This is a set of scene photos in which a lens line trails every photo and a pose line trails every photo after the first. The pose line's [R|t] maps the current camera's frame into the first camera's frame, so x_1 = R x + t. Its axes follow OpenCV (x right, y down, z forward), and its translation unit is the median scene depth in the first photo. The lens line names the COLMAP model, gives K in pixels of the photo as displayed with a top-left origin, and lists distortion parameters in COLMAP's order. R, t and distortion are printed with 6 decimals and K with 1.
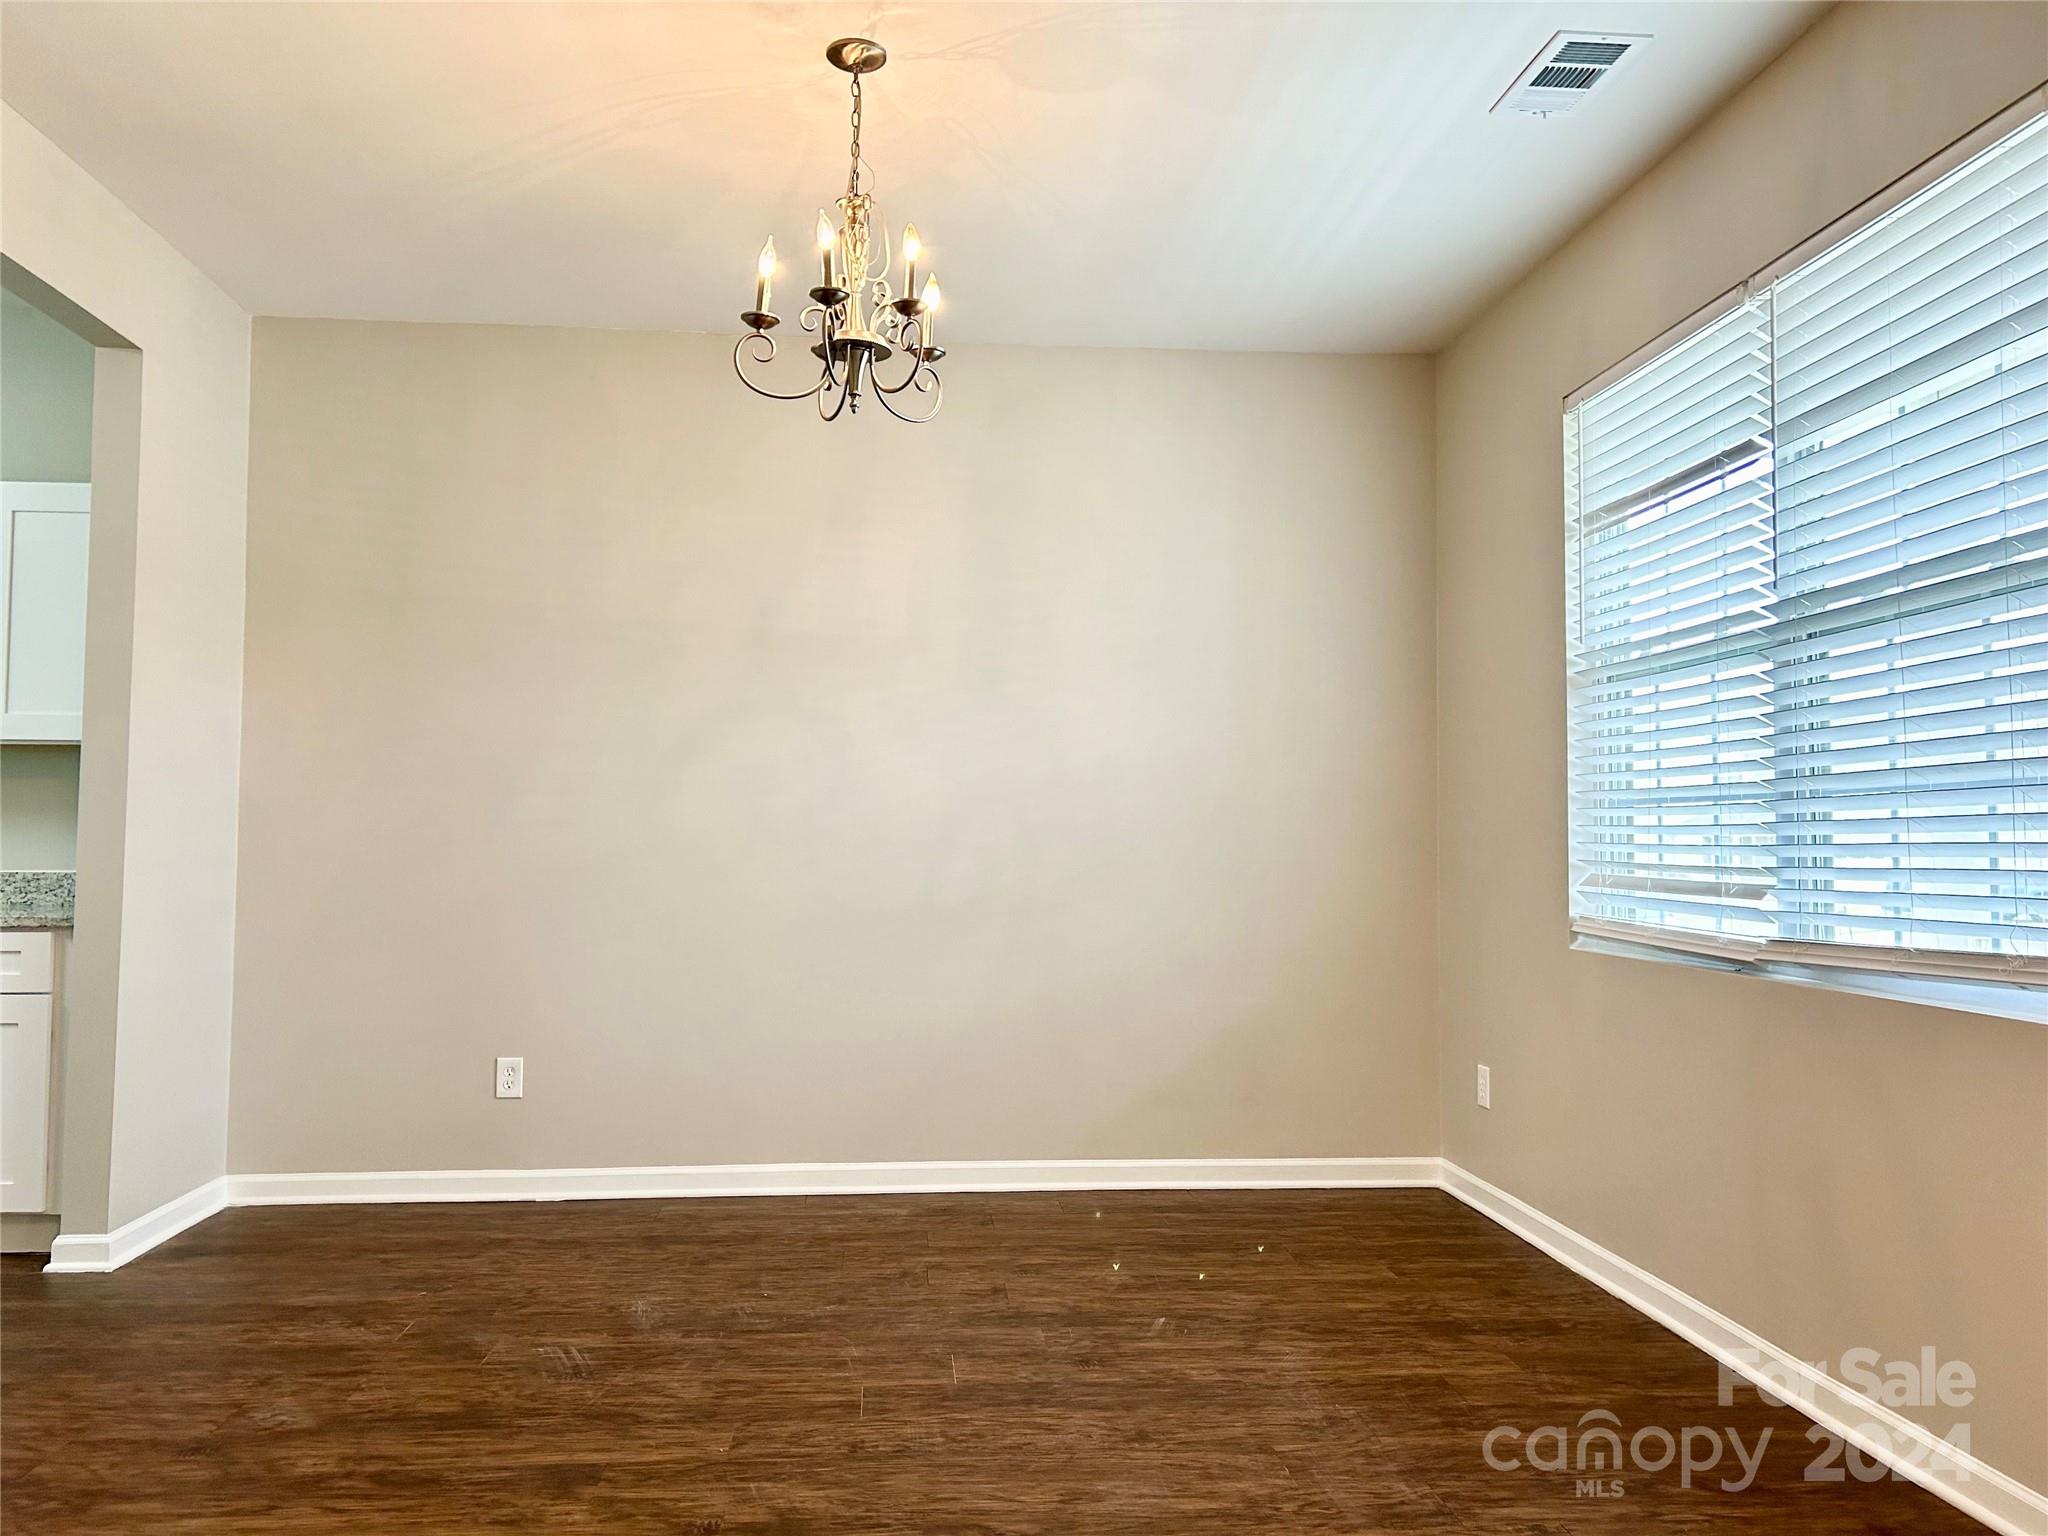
lens RADIAL K [[1540.1, 0, 1018.7], [0, 1540.1, 778.0], [0, 0, 1]] dist [0.048722, -0.045869]
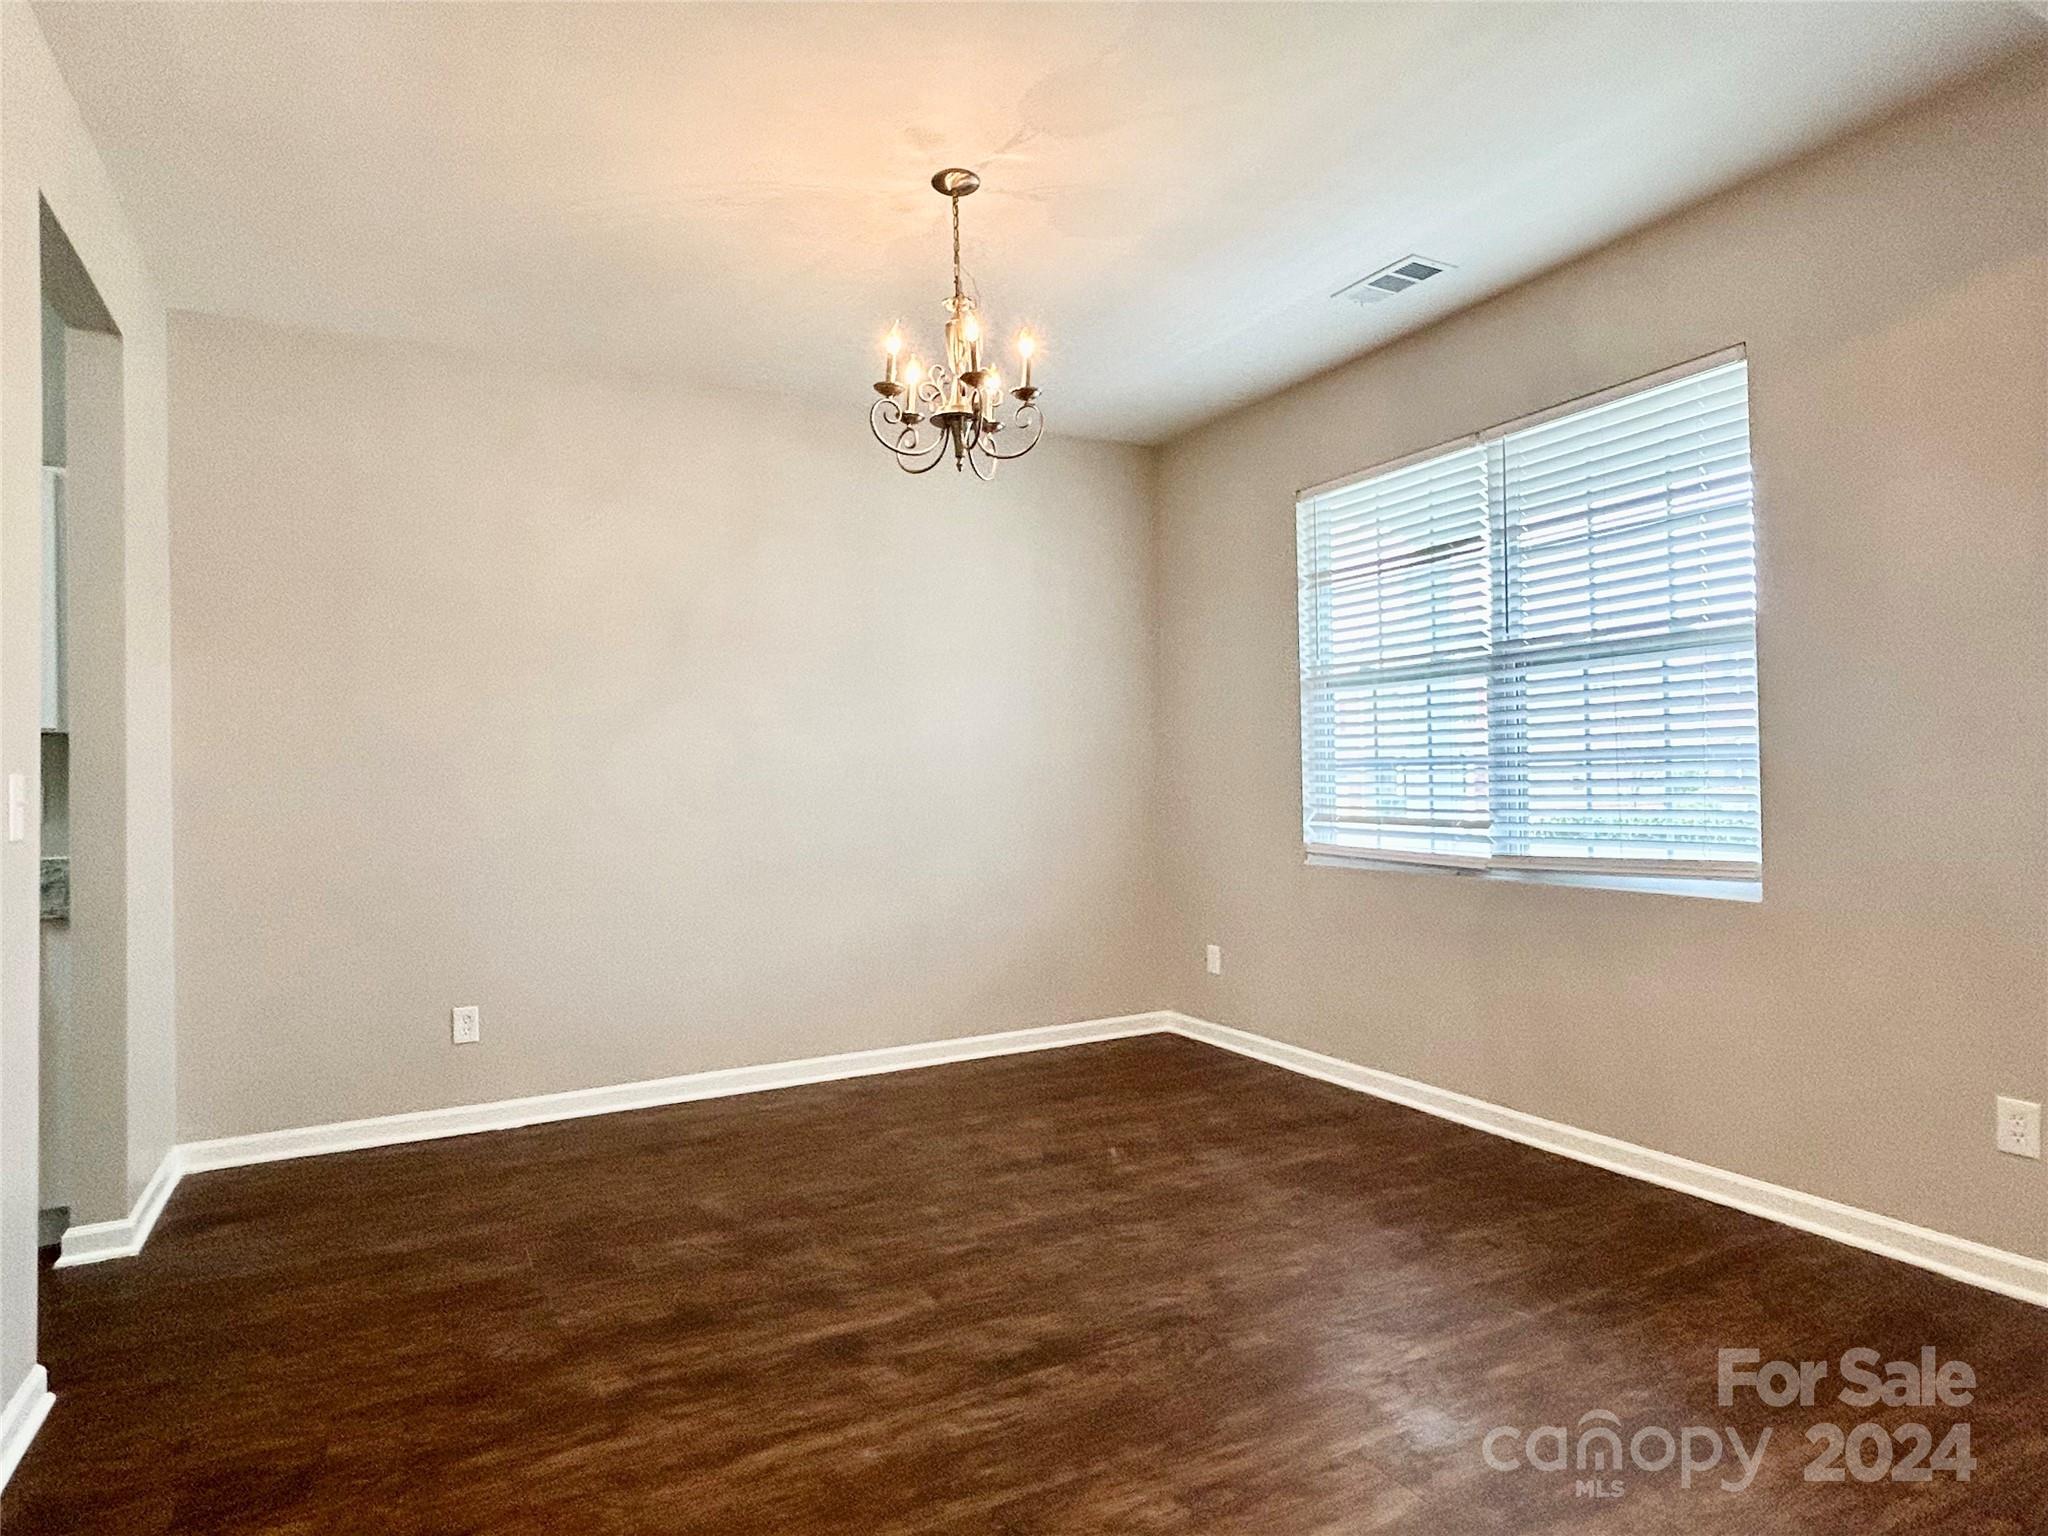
lens RADIAL K [[1165.9, 0, 1022.0], [0, 1165.9, 777.9], [0, 0, 1]] dist [-0.000558, -0.001450]
pose [[0.917165, -0.022341, 0.397881, -0.423044], [0.006451, 0.999129, 0.041232, -0.026222], [-0.398455, -0.035250, 0.916510, 0.103155]]
